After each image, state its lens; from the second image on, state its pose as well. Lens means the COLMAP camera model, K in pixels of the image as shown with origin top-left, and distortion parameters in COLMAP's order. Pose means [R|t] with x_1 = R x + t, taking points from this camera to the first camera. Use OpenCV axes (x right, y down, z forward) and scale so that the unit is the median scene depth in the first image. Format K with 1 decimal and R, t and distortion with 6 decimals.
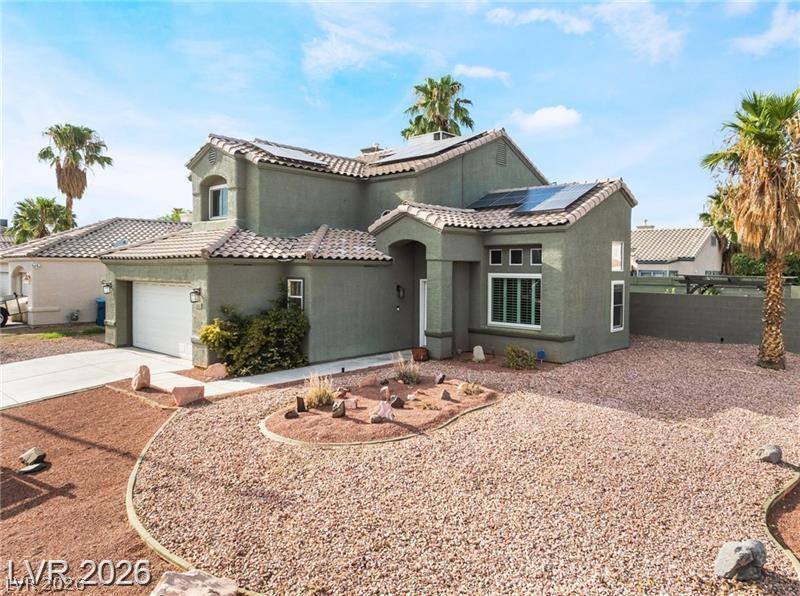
lens RADIAL K [[574.6, 0, 399.0], [0, 574.6, 279.8], [0, 0, 1]] dist [-0.036606, -0.004227]
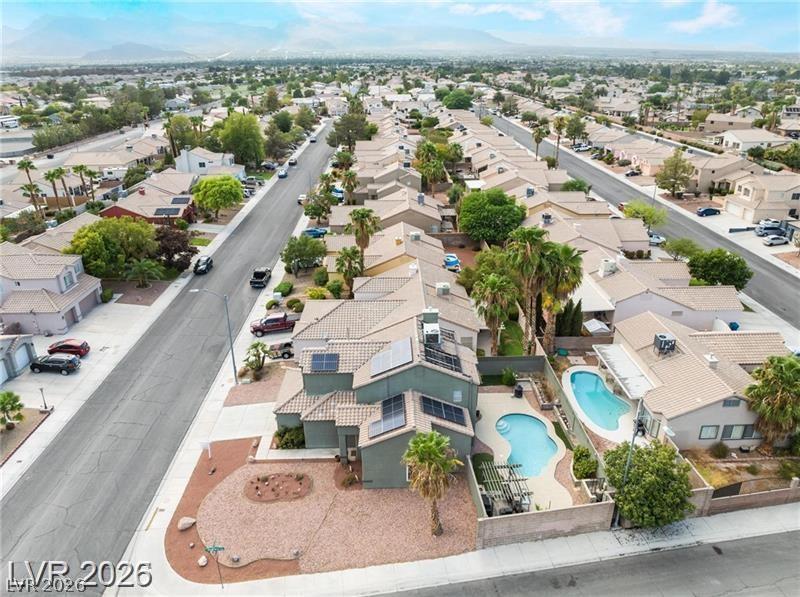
lens RADIAL K [[574.6, 0, 399.0], [0, 574.6, 280.3], [0, 0, 1]] dist [-0.036606, -0.004227]
pose [[0.692662, 0.249424, -0.676762, 1.834512], [-0.004320, 0.939720, 0.341917, -1.573614], [0.721249, -0.233910, 0.651986, -0.380360]]
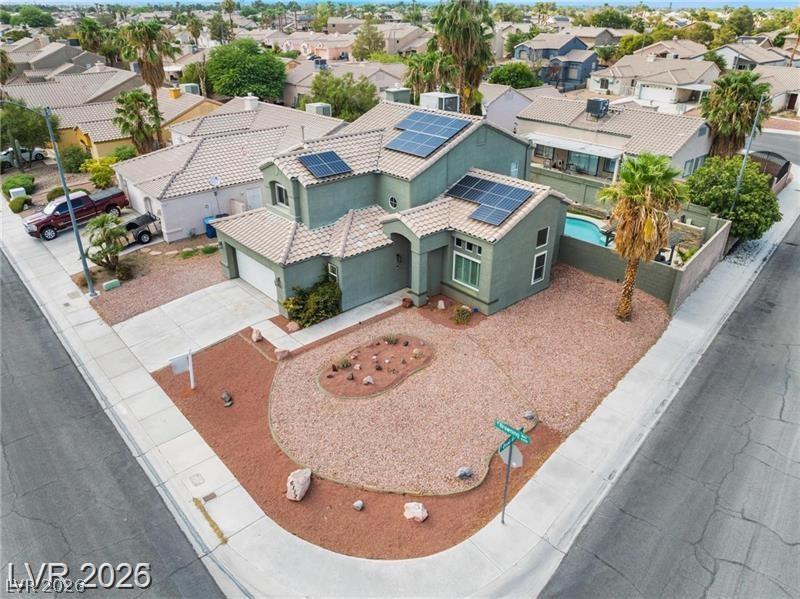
lens RADIAL K [[572.5, 0, 398.2], [0, 572.5, 303.4], [0, 0, 1]] dist [-0.036243, 0.000528]
pose [[0.994327, 0.042685, -0.097424, 0.169565], [0.004992, 0.896208, 0.443606, -0.602924], [0.106247, -0.441576, 0.890911, -0.502669]]
